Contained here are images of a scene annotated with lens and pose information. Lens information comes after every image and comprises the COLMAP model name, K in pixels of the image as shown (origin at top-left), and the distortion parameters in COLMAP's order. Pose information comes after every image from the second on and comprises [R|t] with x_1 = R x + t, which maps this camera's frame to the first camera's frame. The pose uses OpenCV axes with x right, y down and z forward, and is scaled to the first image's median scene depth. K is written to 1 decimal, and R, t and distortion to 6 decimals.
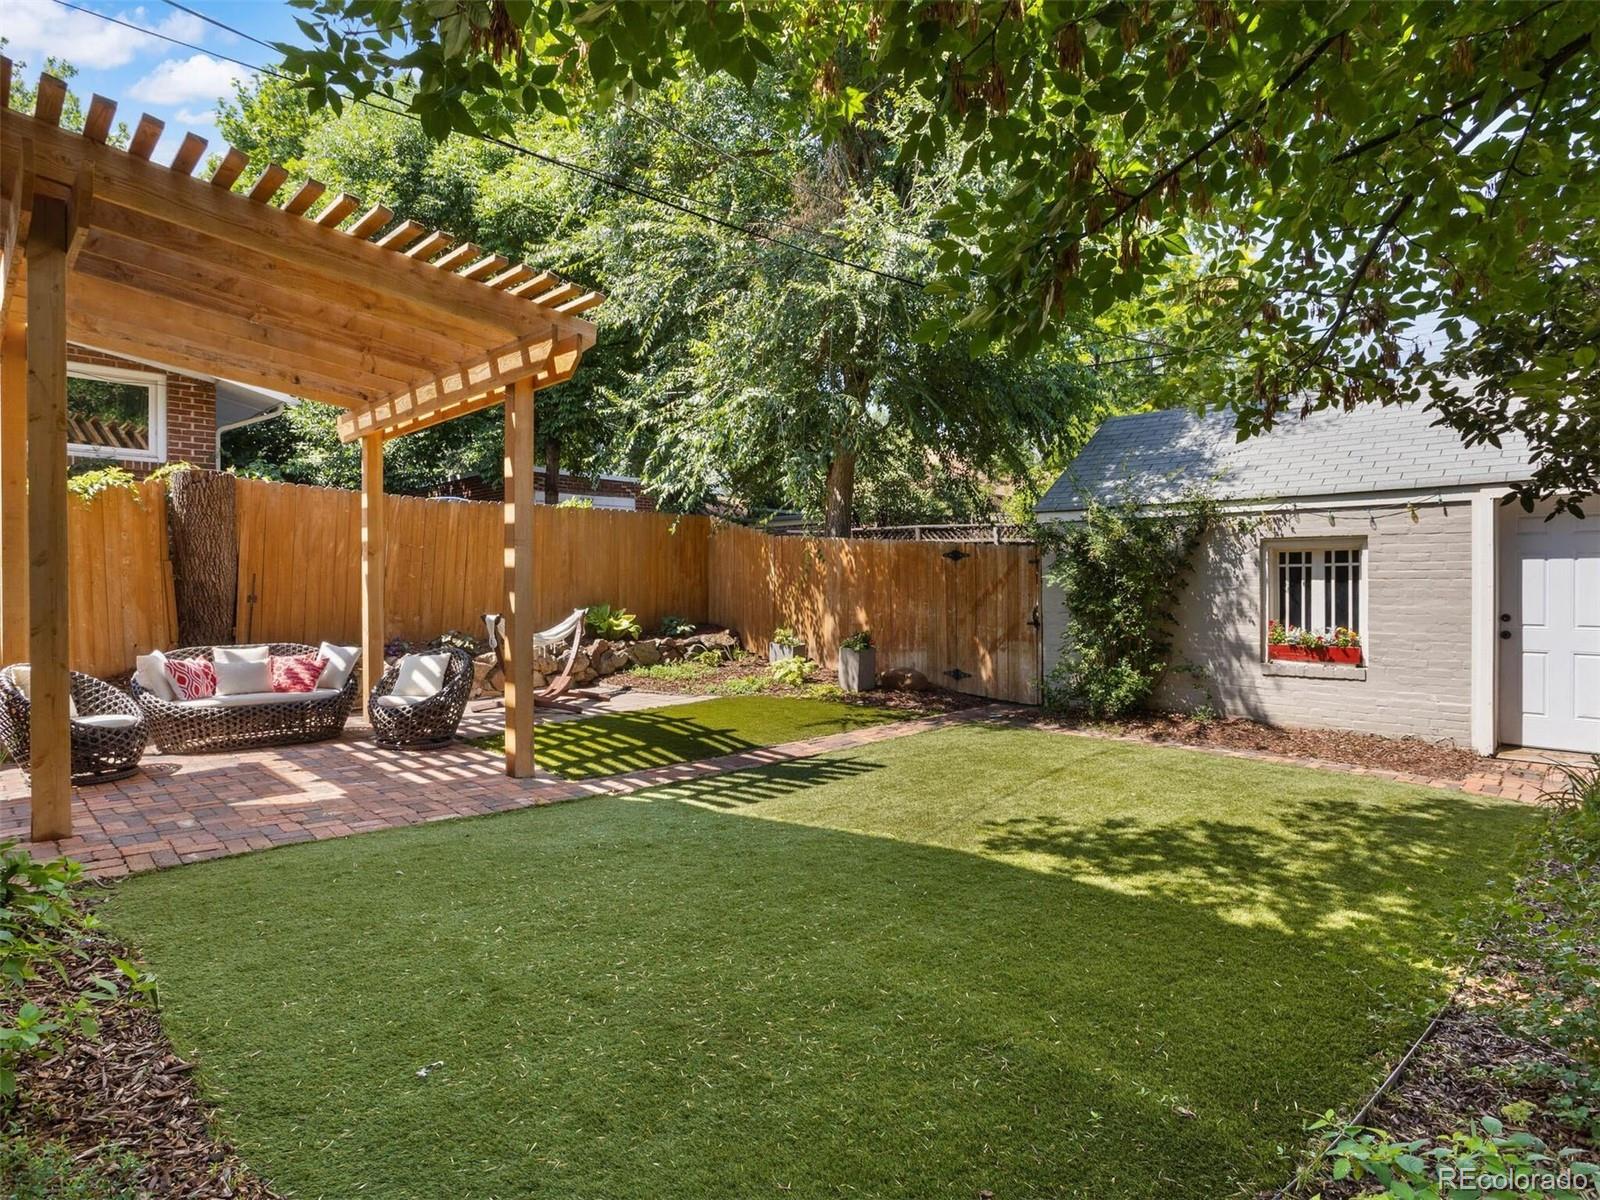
lens RADIAL K [[872.6, 0, 793.4], [0, 872.6, 591.5], [0, 0, 1]] dist [-0.066187, 0.042211]
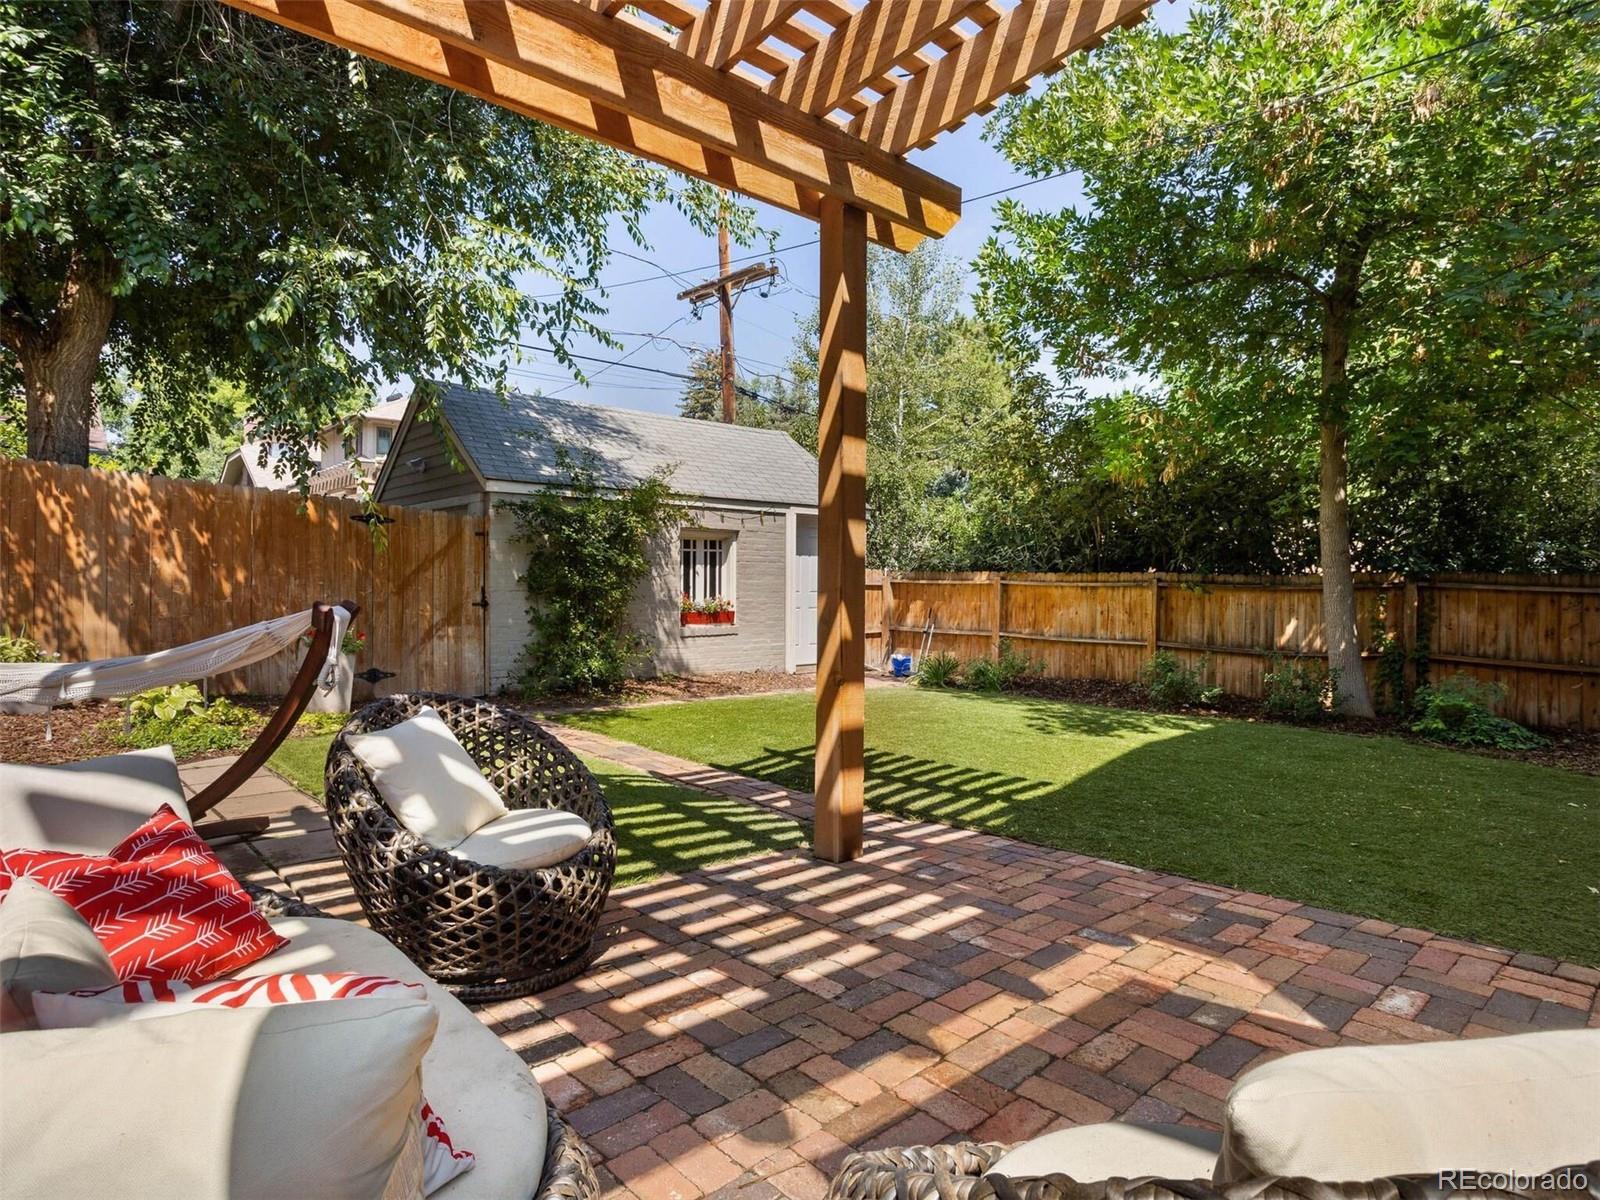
lens RADIAL K [[872.6, 0, 793.4], [0, 872.6, 591.5], [0, 0, 1]] dist [-0.066187, 0.042211]
pose [[0.043920, -0.010412, 0.998981, -0.579210], [-0.003339, 0.999939, 0.010569, 0.014199], [-0.999029, -0.003800, 0.043883, 0.647314]]
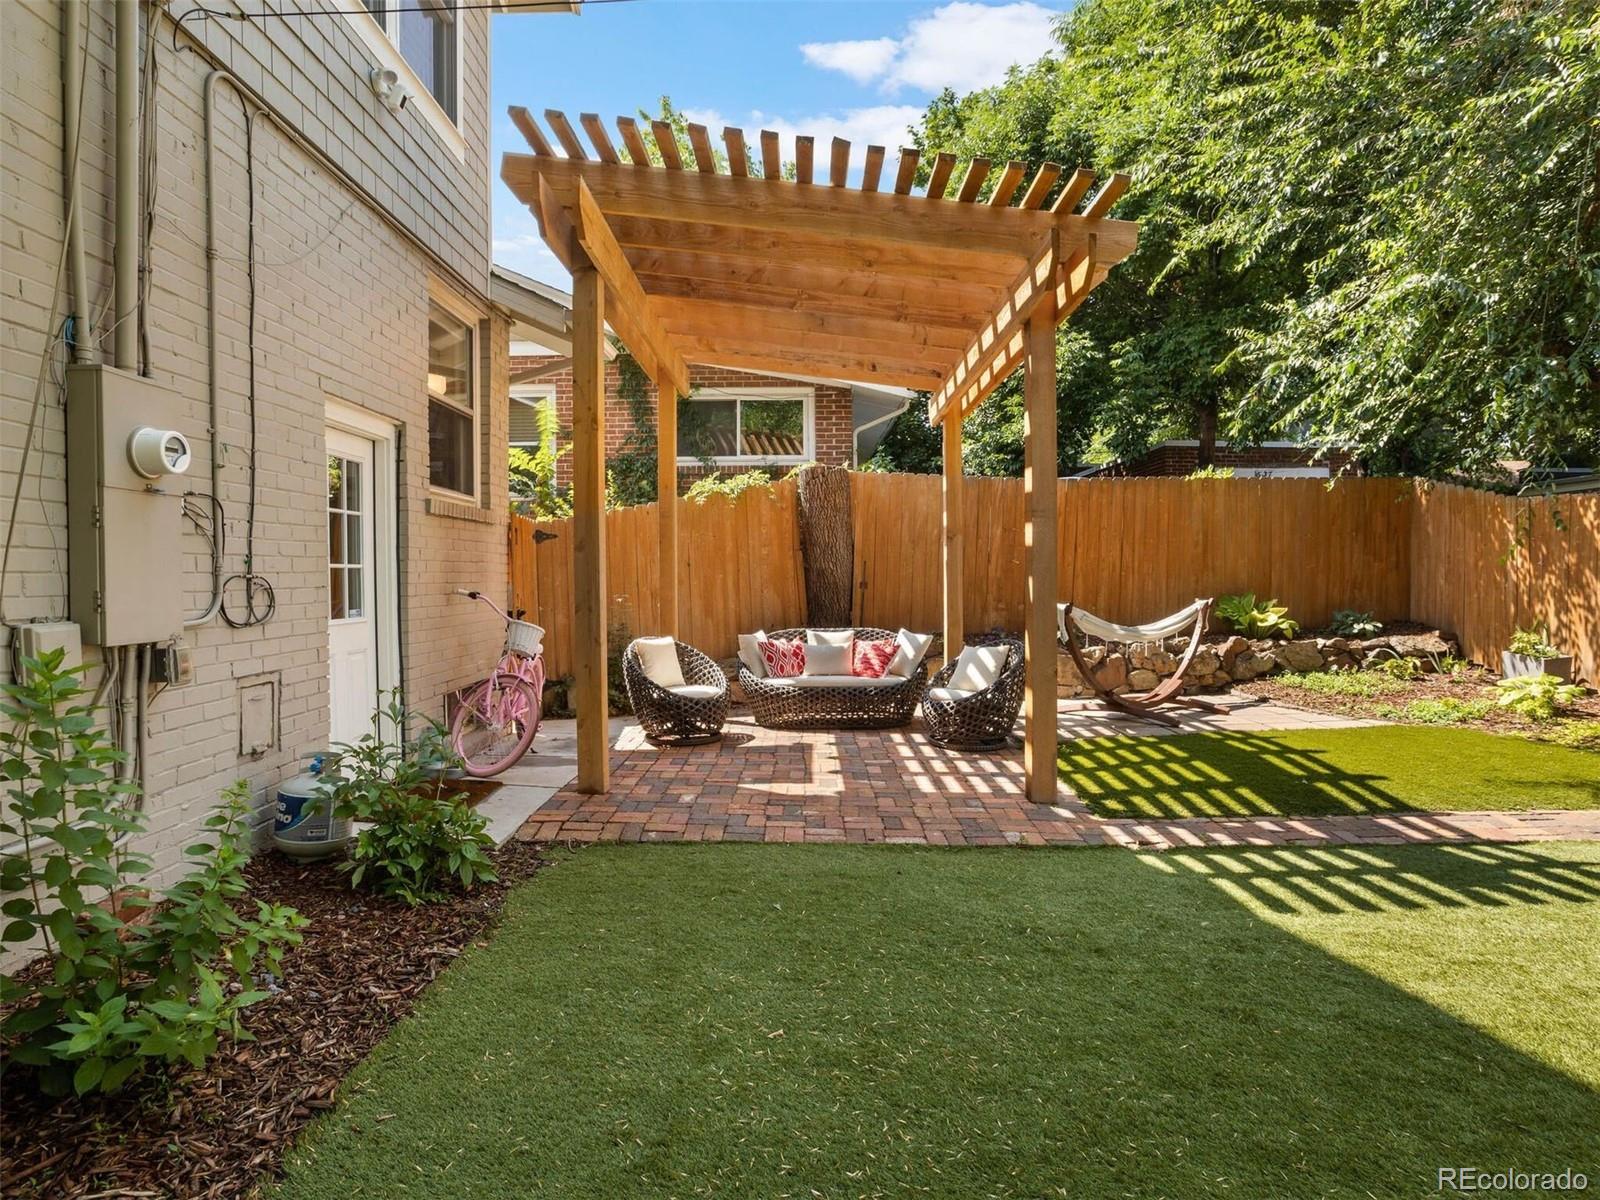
lens RADIAL K [[872.6, 0, 793.4], [0, 872.6, 591.5], [0, 0, 1]] dist [-0.066187, 0.042211]
pose [[0.714933, 0.007260, -0.699155, 0.058613], [0.000355, 0.999942, 0.010745, 0.004932], [0.699193, -0.007930, 0.714889, 0.172215]]
